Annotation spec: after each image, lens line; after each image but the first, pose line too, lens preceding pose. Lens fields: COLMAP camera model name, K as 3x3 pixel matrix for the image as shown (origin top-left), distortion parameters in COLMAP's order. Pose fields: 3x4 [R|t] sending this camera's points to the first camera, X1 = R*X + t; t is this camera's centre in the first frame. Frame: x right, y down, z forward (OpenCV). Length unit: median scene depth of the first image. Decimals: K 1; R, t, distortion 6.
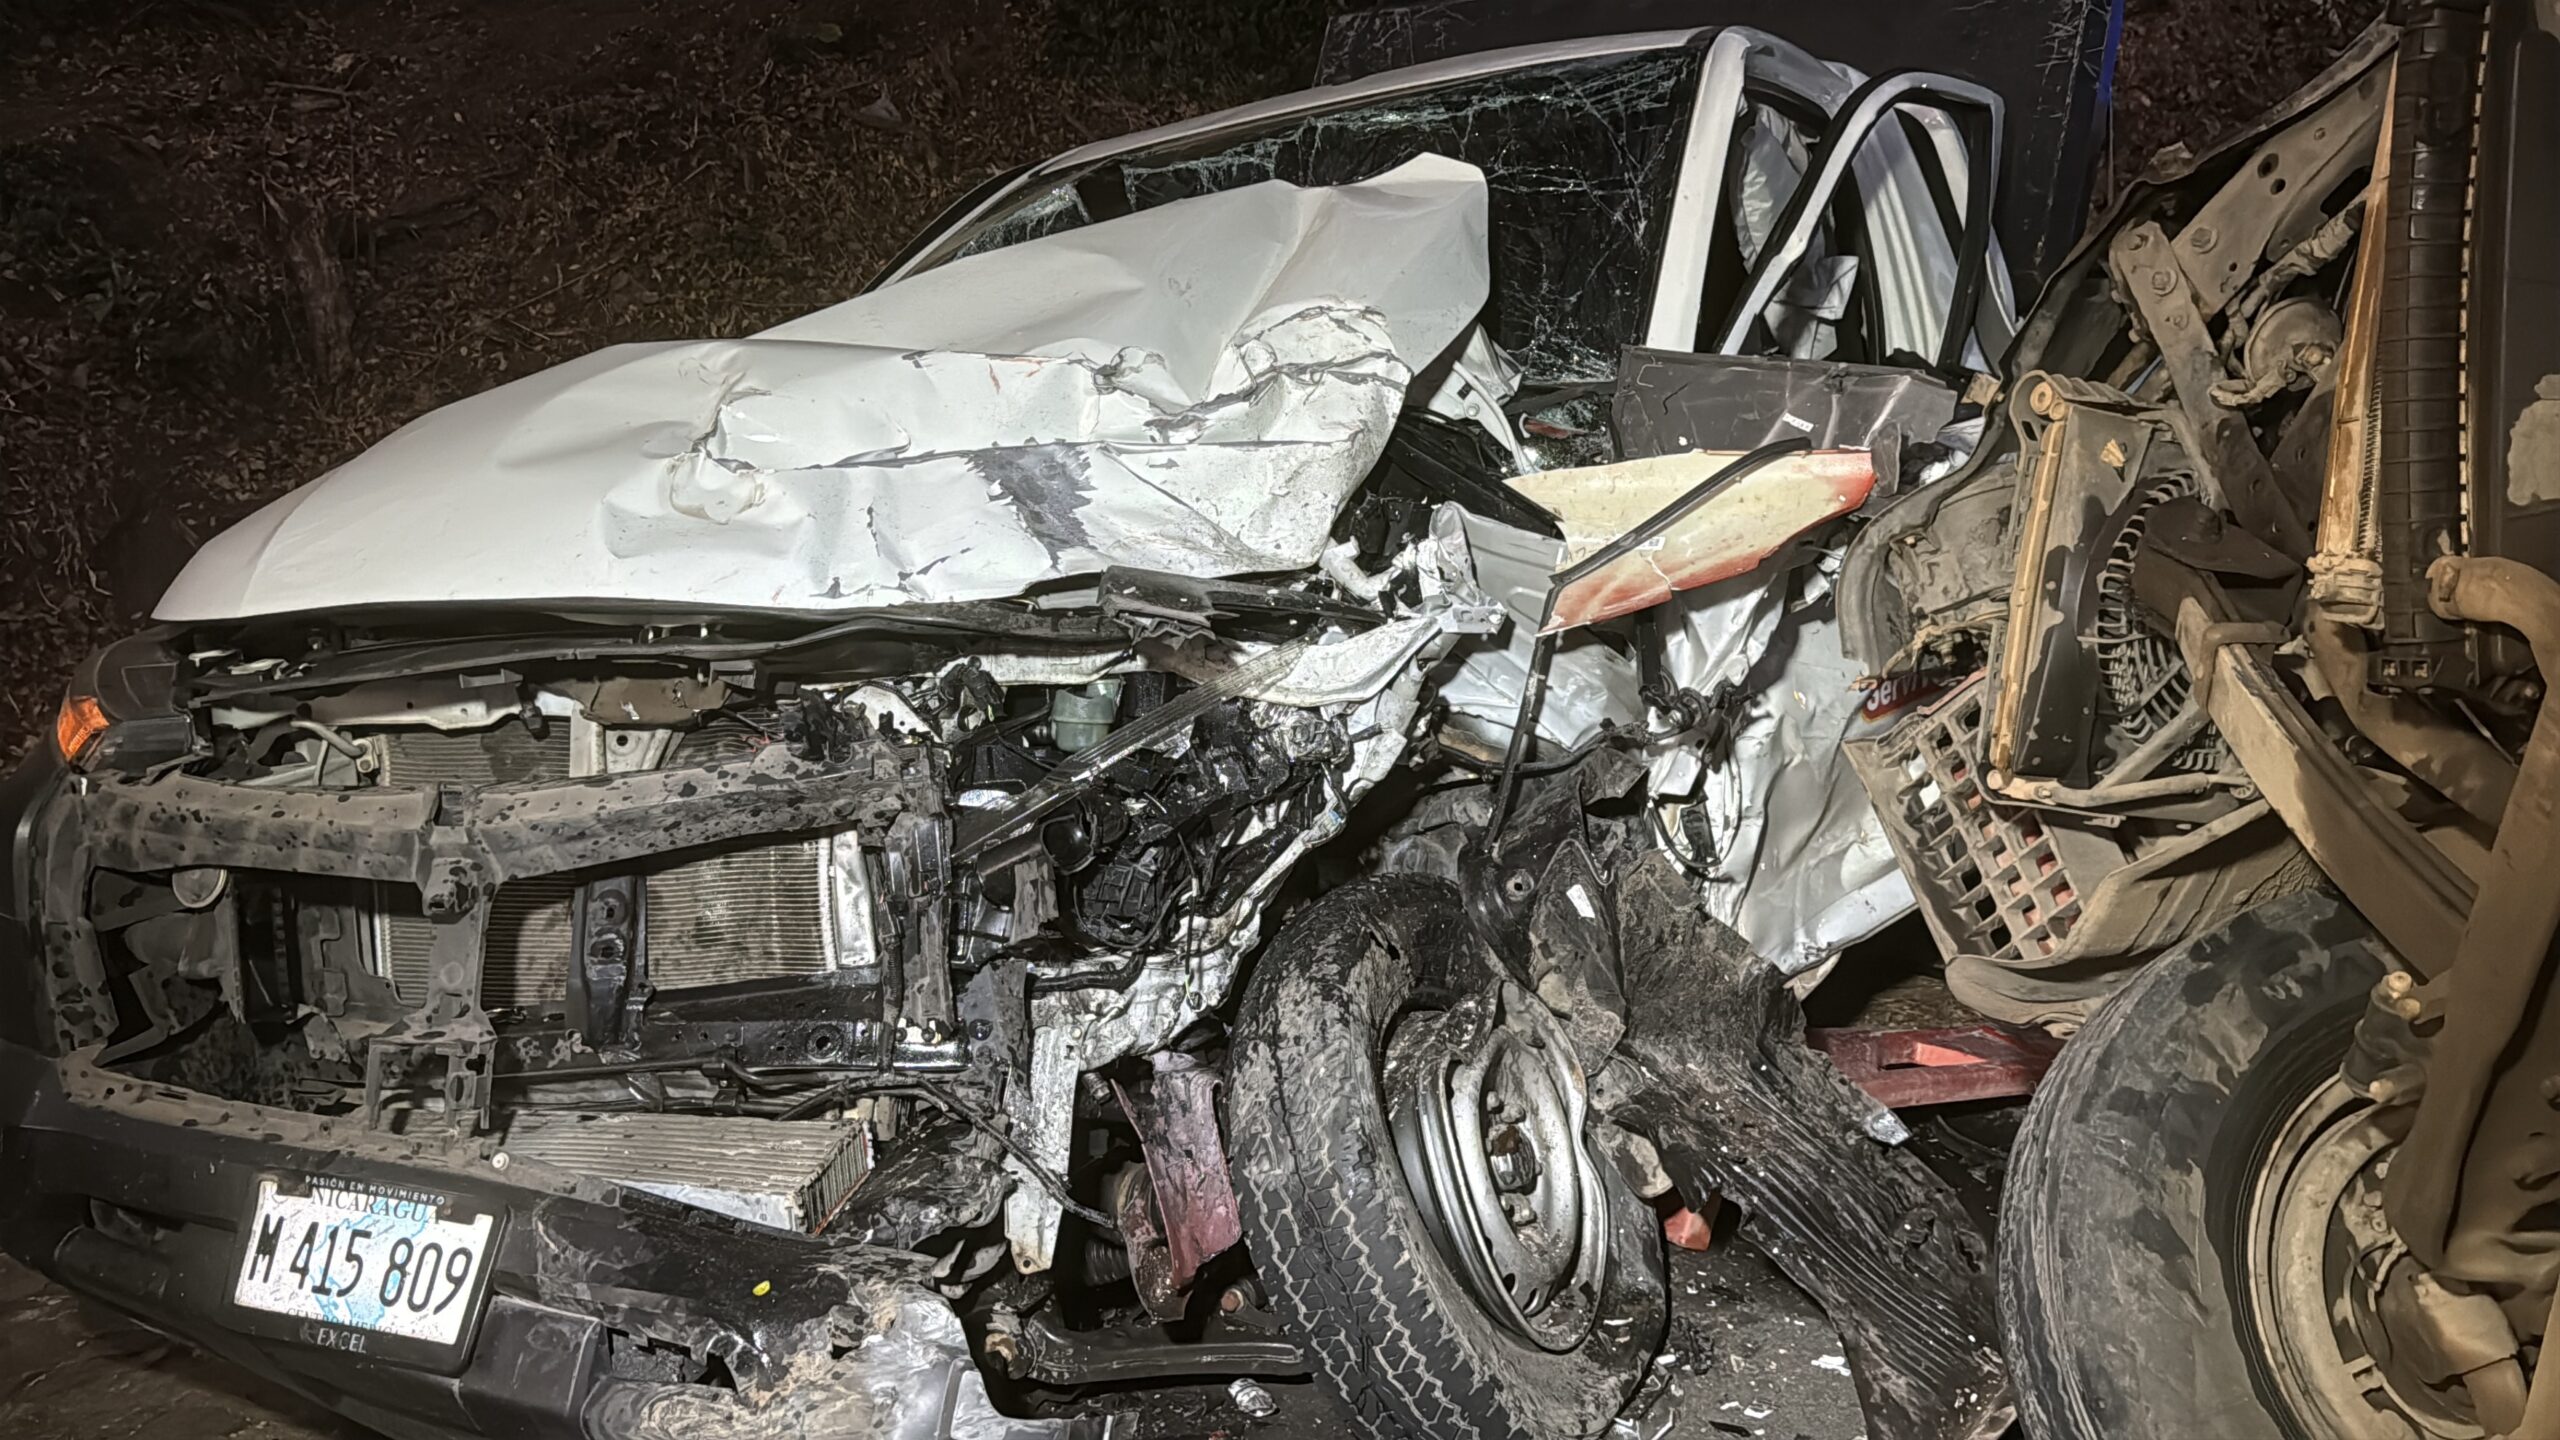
lens RADIAL K [[2218.4, 0, 1280.0], [0, 2218.4, 720.0], [0, 0, 1]] dist [0.171921, -0.350031]
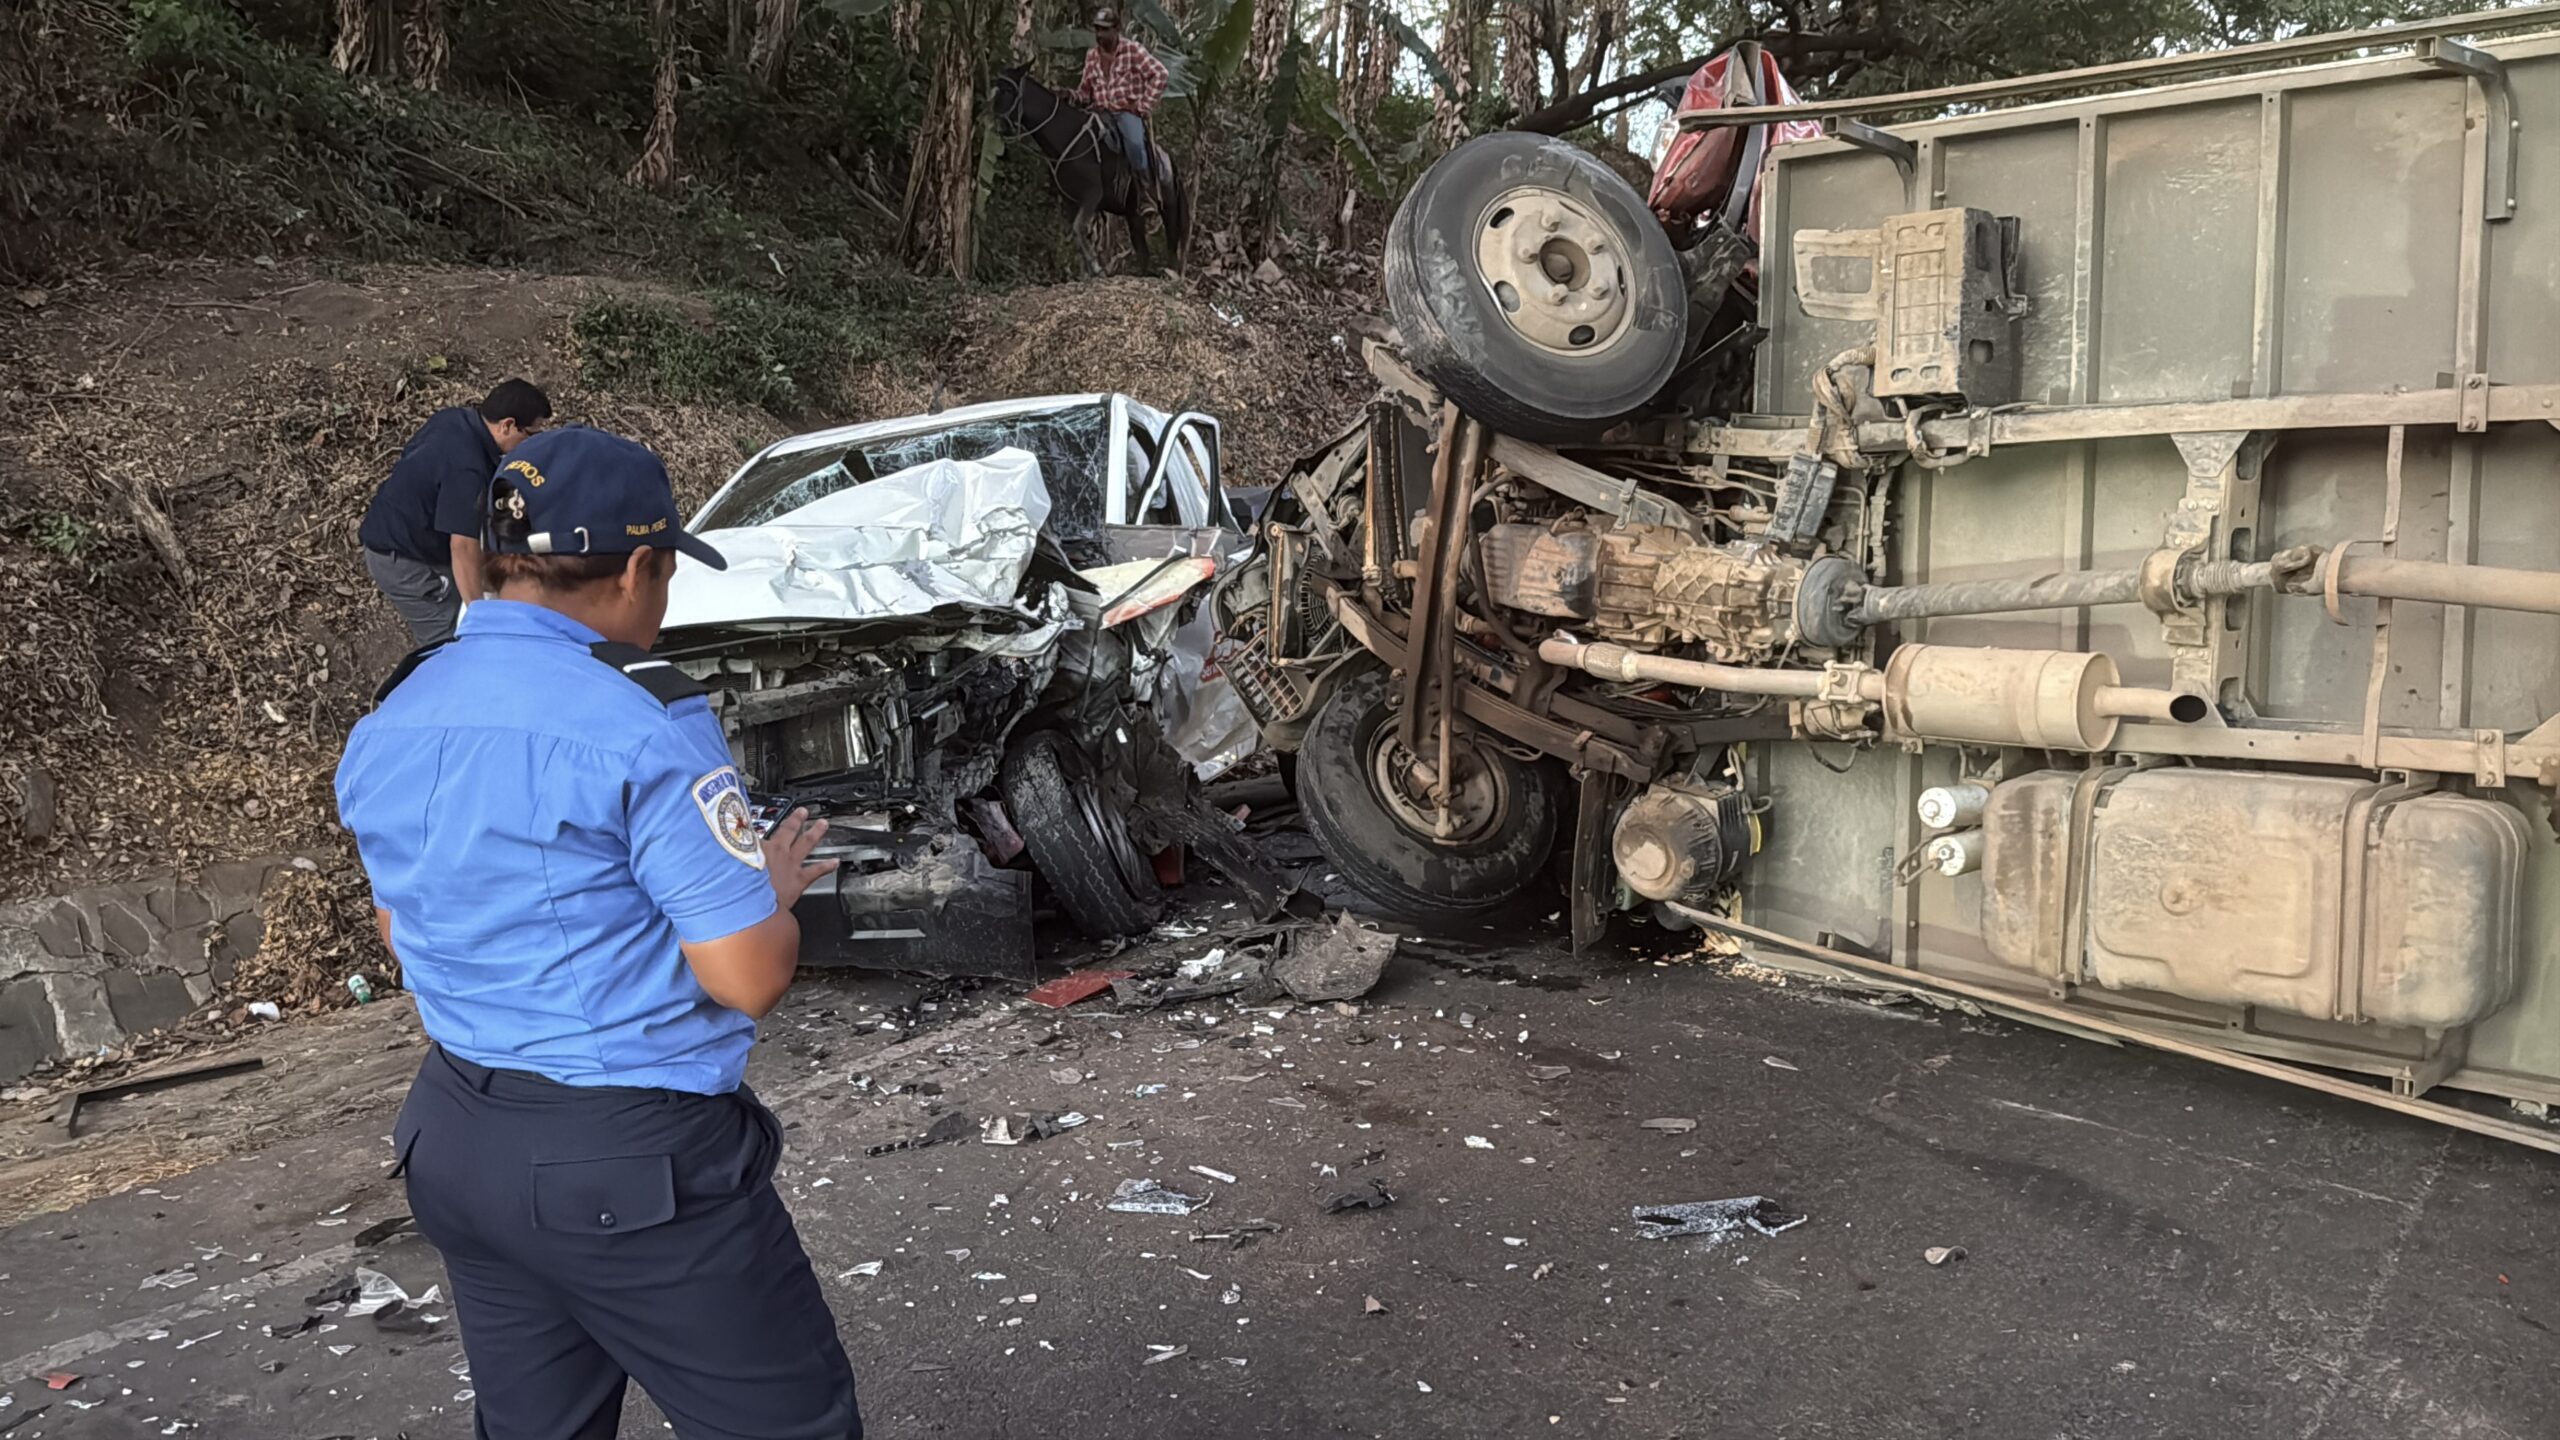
lens RADIAL K [[2218.4, 0, 1280.0], [0, 2218.4, 720.0], [0, 0, 1]] dist [0.171921, -0.350031]
pose [[0.922972, -0.056626, 0.380680, -0.681296], [0.099829, 0.990487, -0.094704, 0.332231], [-0.371696, 0.125412, 0.919845, -1.441312]]
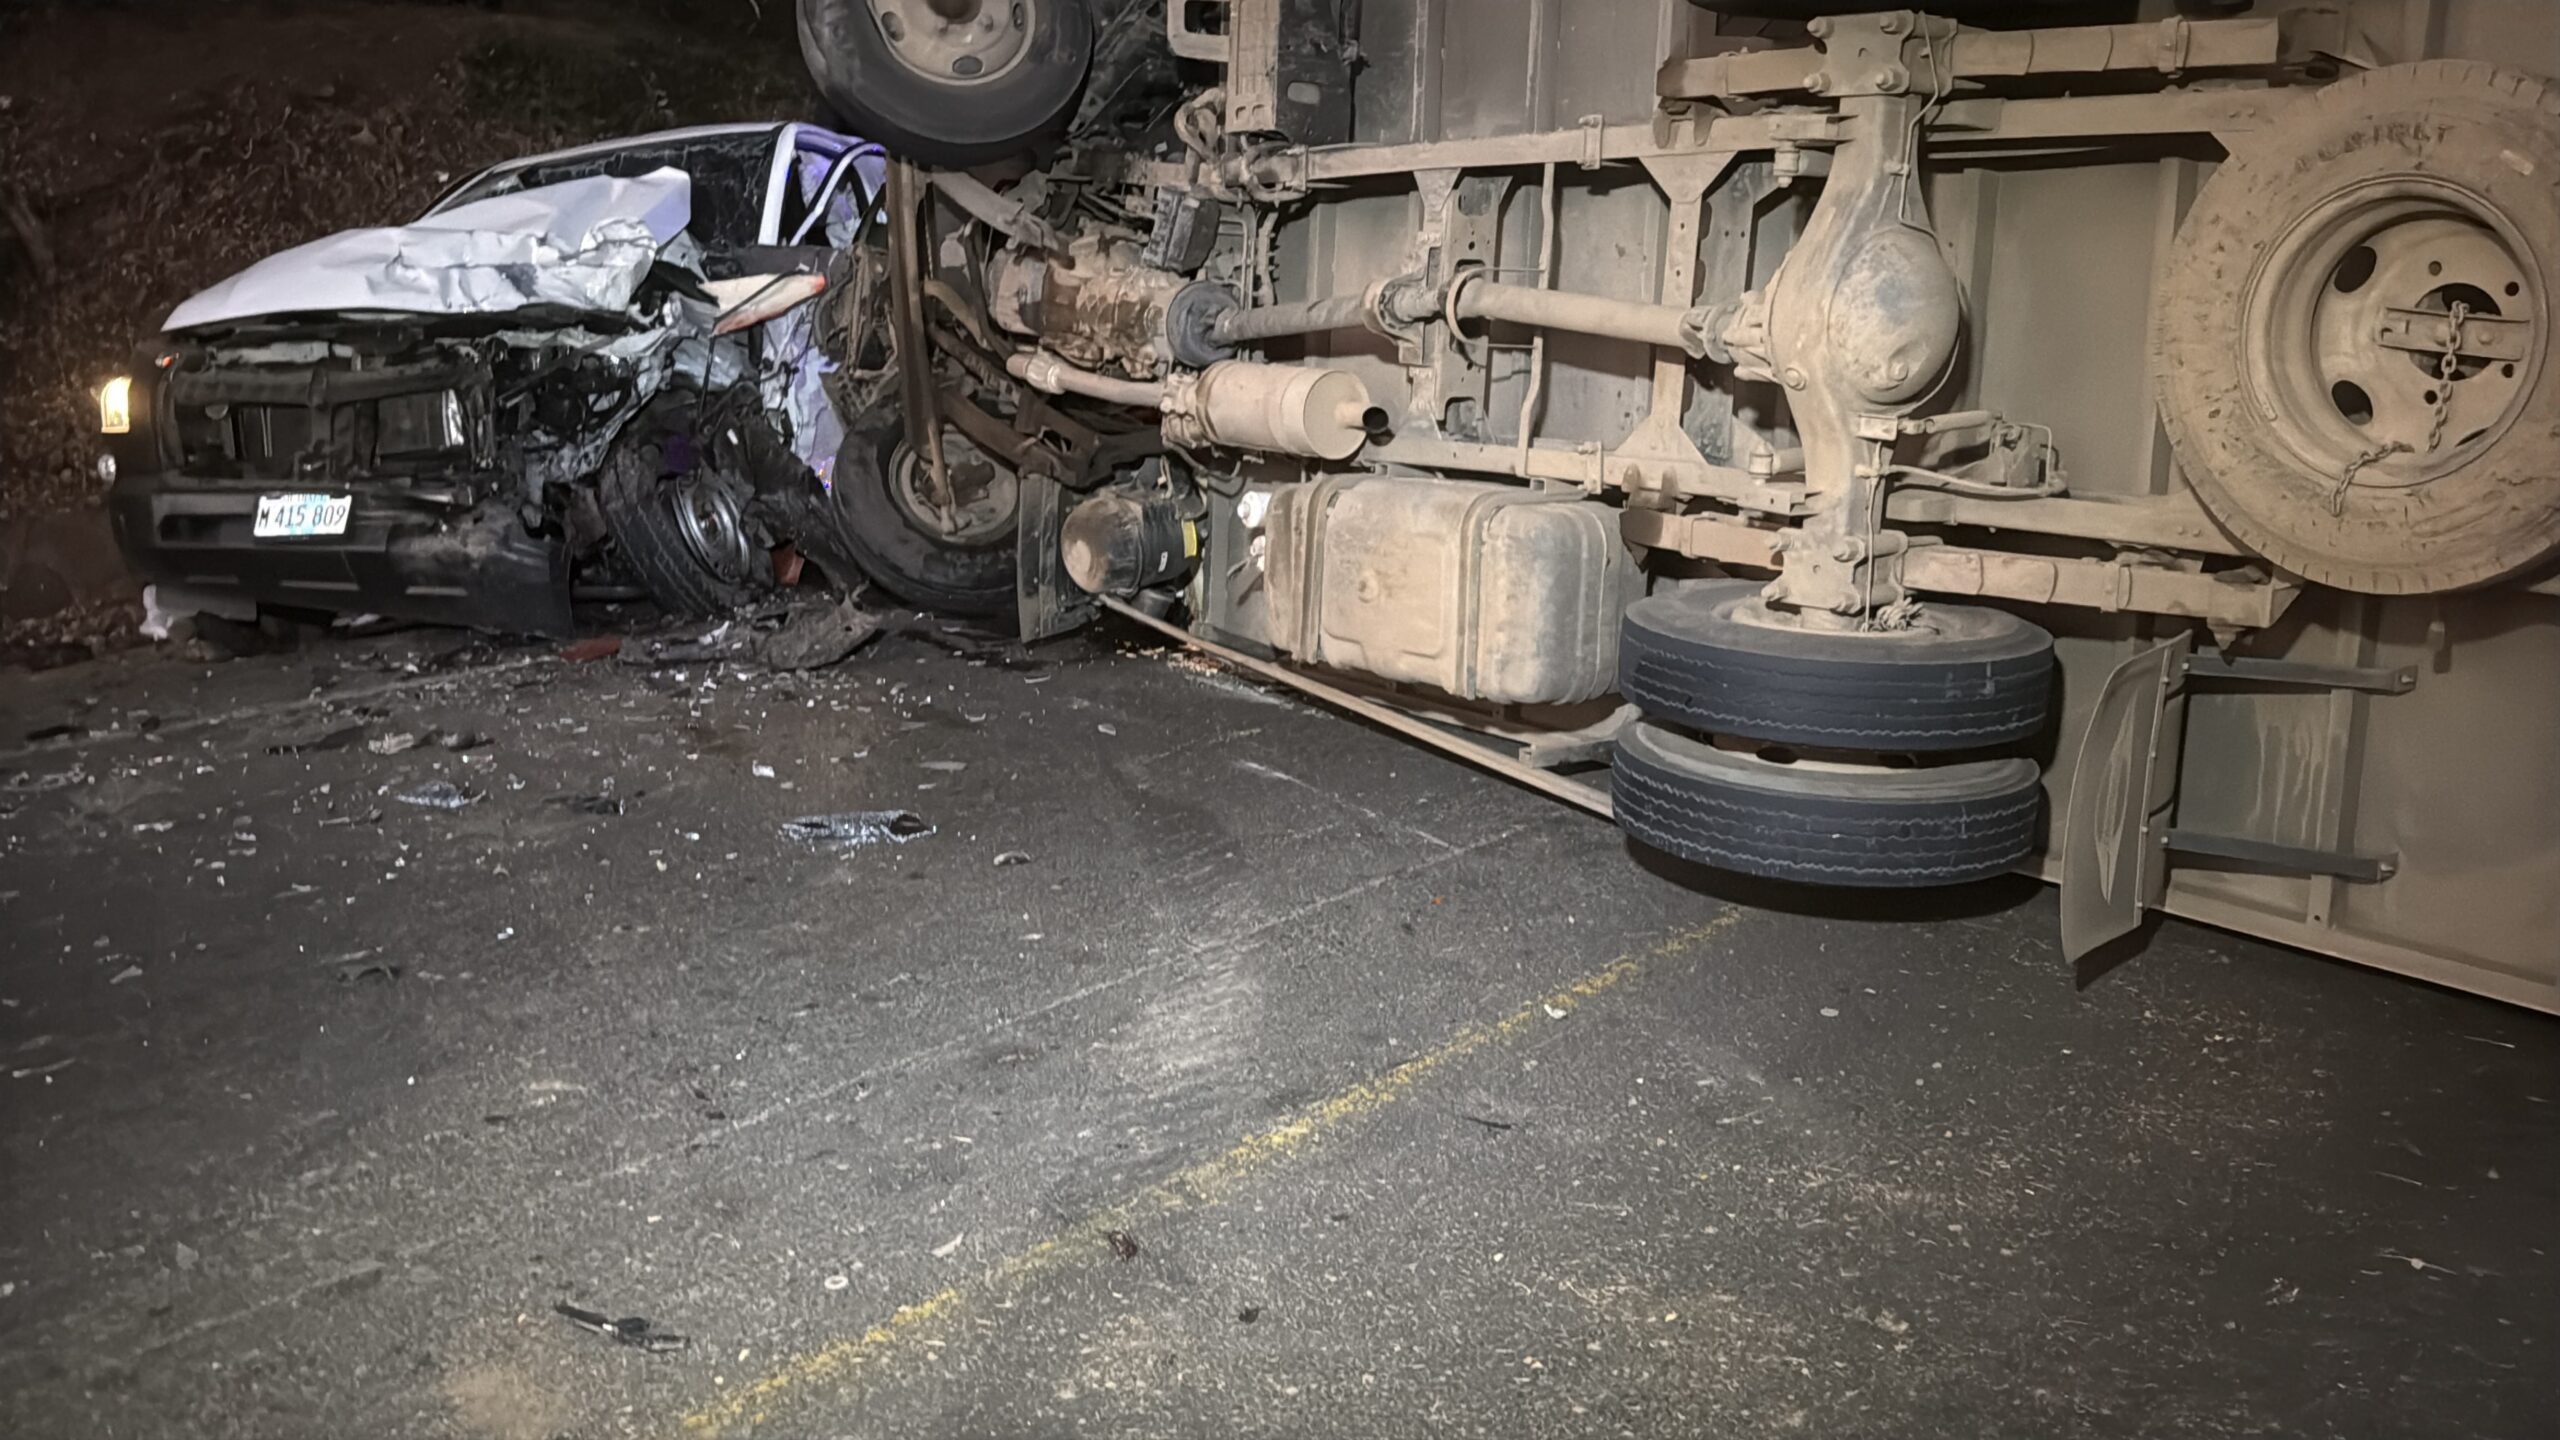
lens RADIAL K [[2182.5, 0, 1333.1], [0, 2182.5, 706.1], [0, 0, 1]] dist [0.141016, -0.328683]
pose [[0.955947, -0.042038, 0.290514, 0.039699], [0.046846, 0.998856, -0.009611, 0.497911], [-0.289777, 0.022797, 0.956823, -1.916935]]
